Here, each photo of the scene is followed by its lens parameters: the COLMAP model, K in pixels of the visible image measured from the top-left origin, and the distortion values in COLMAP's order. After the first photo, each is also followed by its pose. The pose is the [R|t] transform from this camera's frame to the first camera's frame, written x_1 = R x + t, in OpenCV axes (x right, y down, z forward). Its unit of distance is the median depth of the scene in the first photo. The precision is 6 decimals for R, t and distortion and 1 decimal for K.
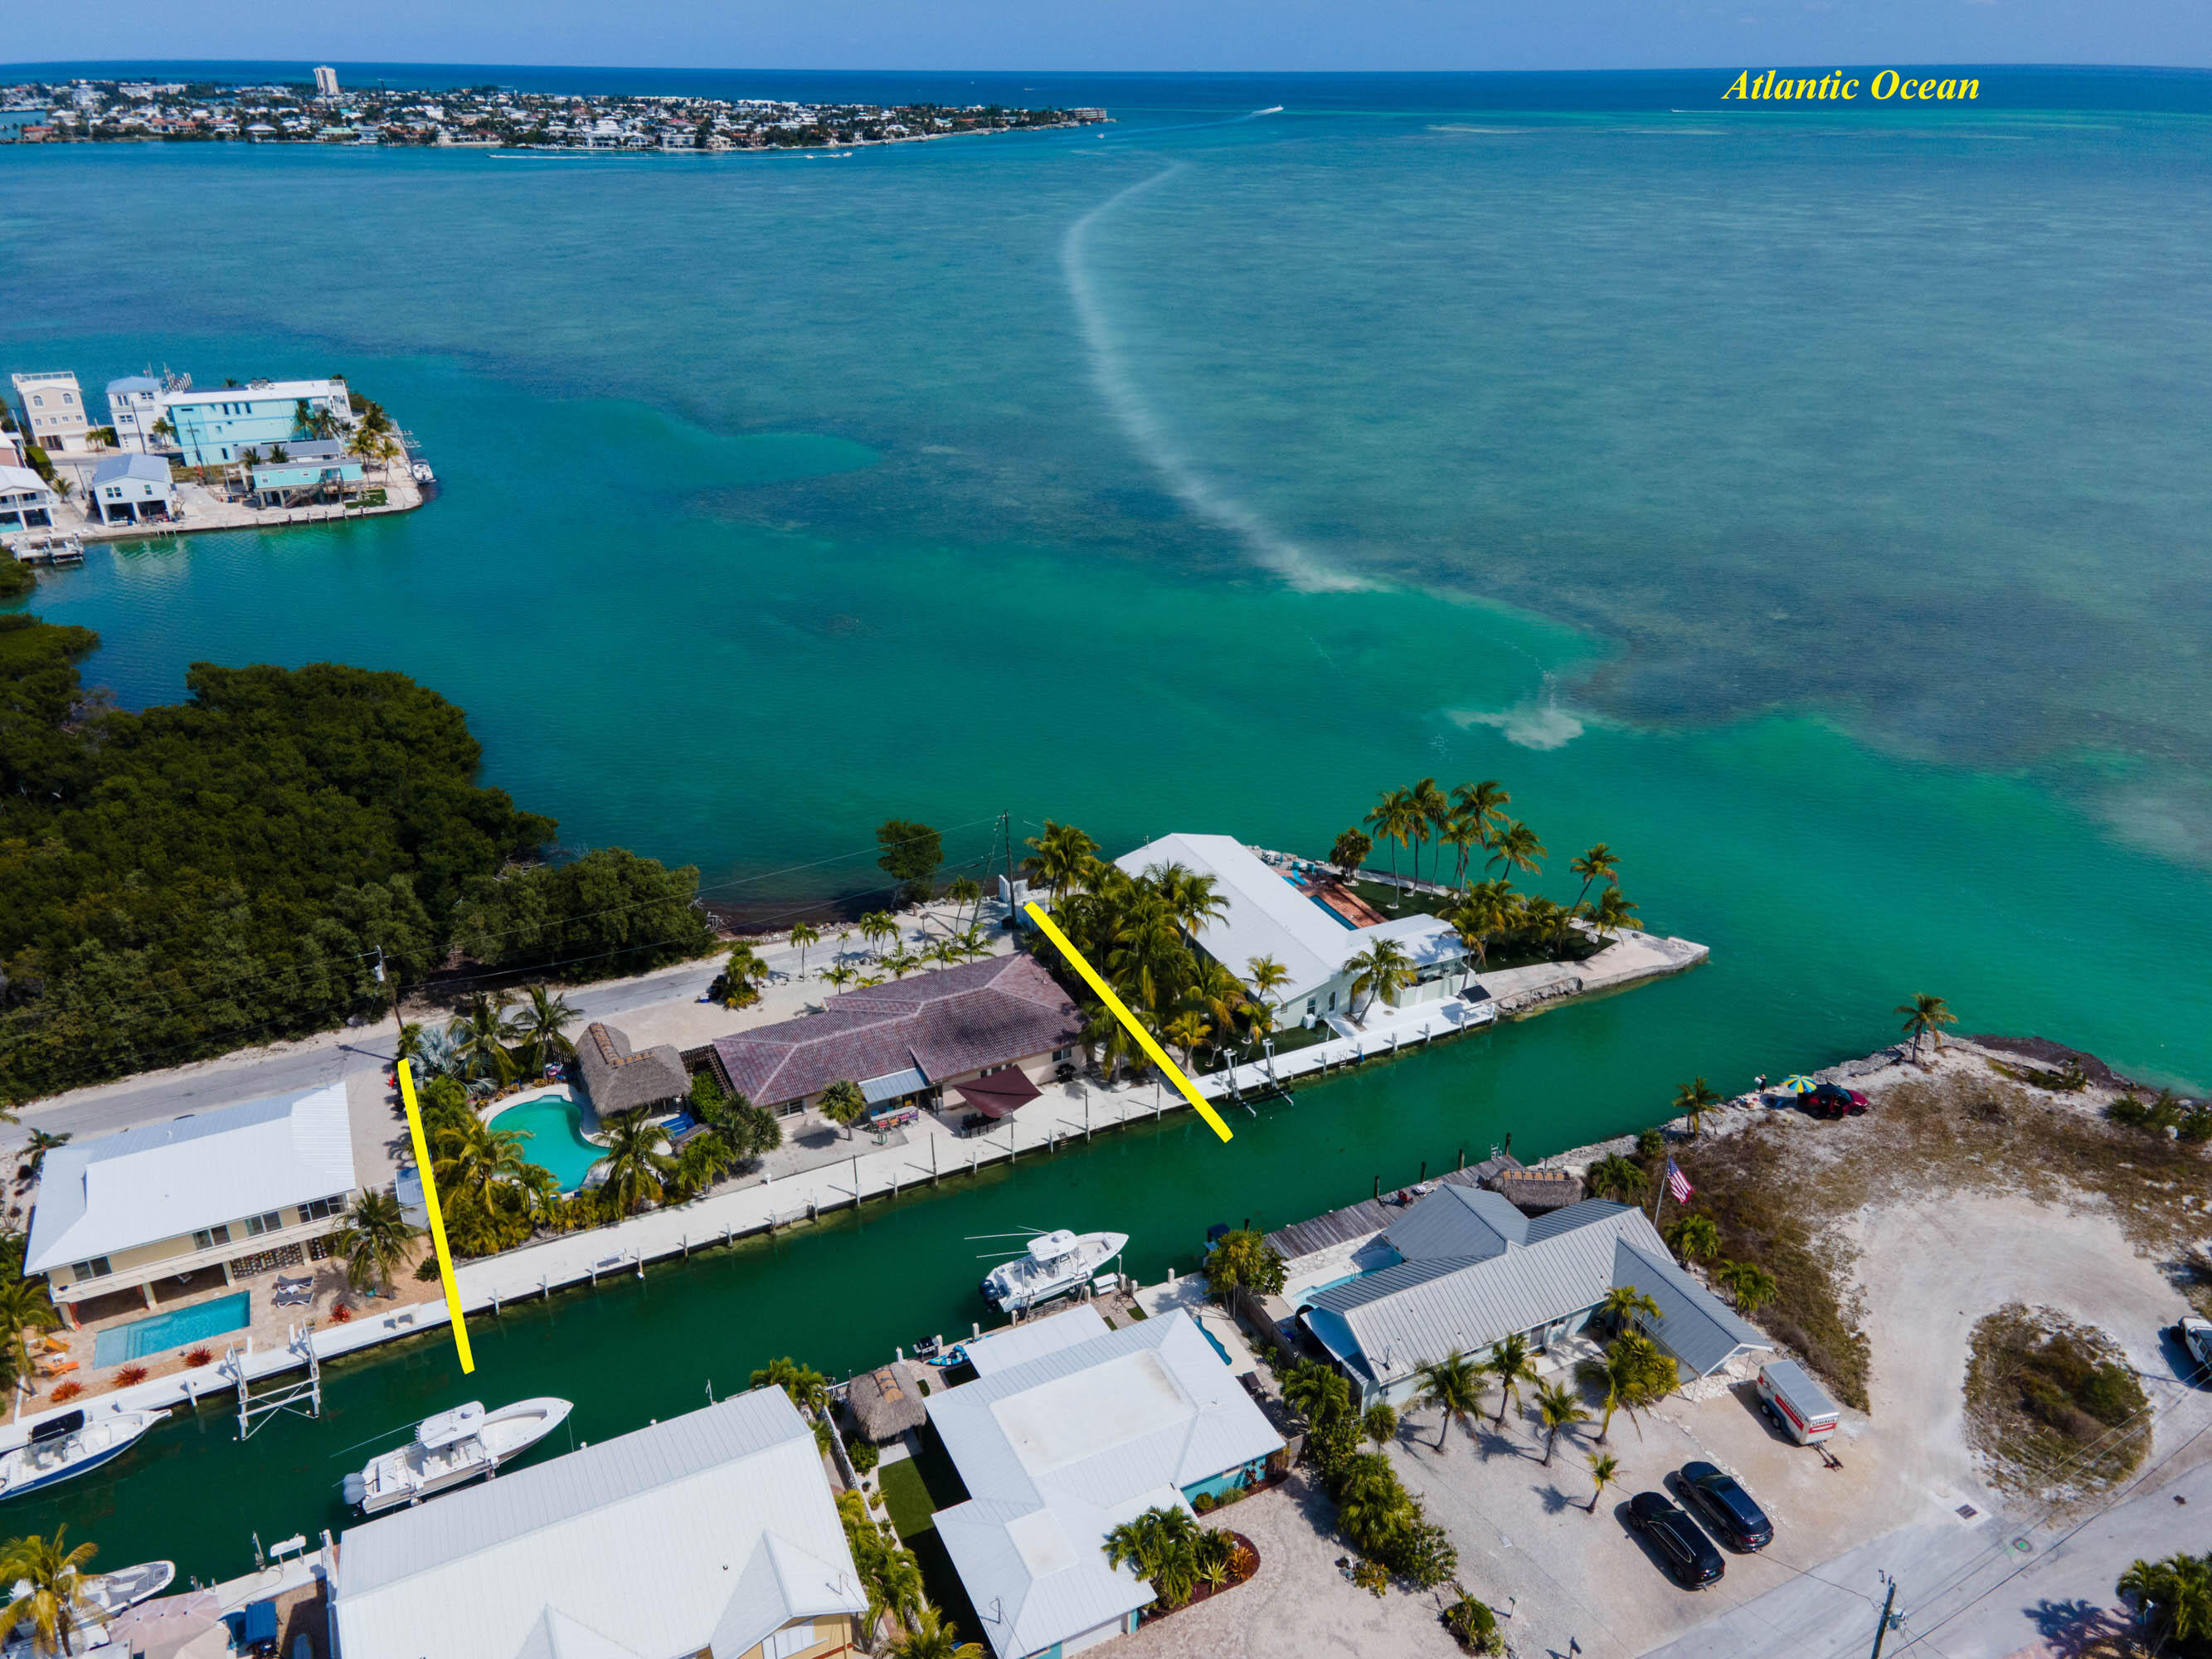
lens RADIAL K [[1562.4, 0, 1108.2], [0, 1562.4, 829.2], [0, 0, 1]] dist [0.033939, 0.008211]
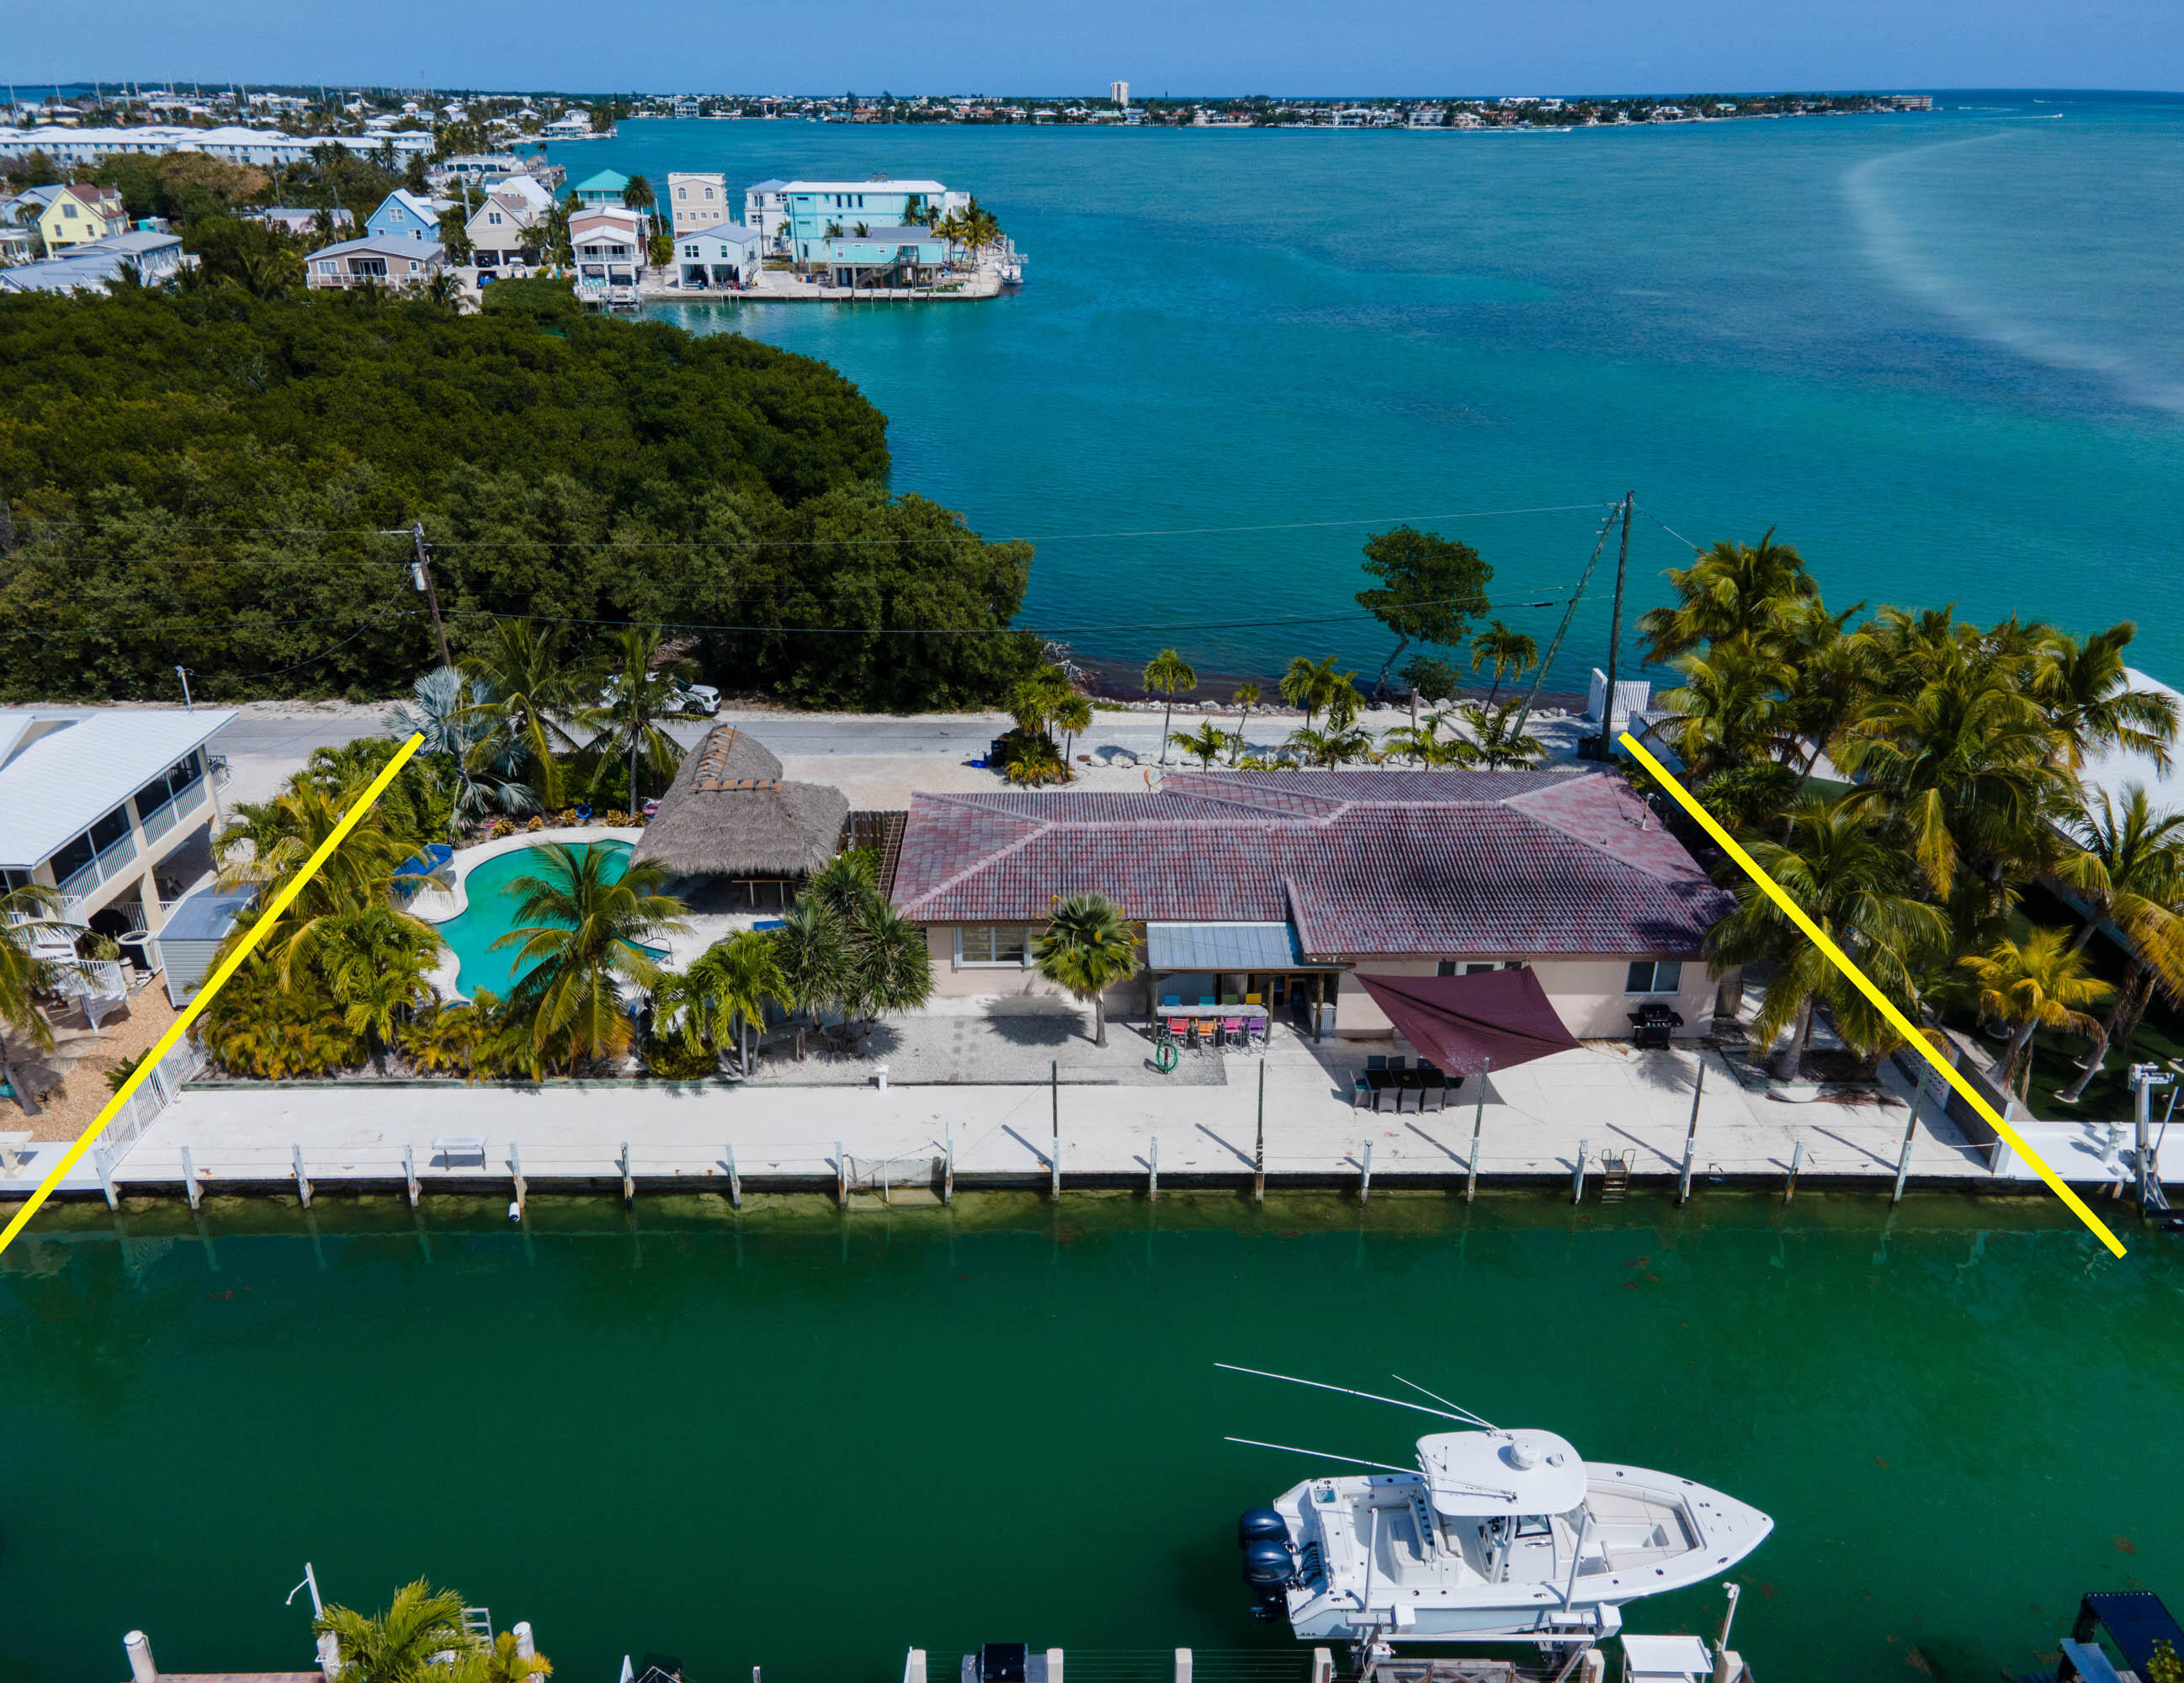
lens RADIAL K [[1603.1, 0, 1092.5], [0, 1603.1, 838.9], [0, 0, 1]] dist [0.050967, 0.004496]
pose [[0.906055, 0.177077, -0.384329, -0.007020], [-0.183188, 0.982854, 0.020978, 0.129299], [0.381454, 0.051397, 0.922958, 0.568896]]
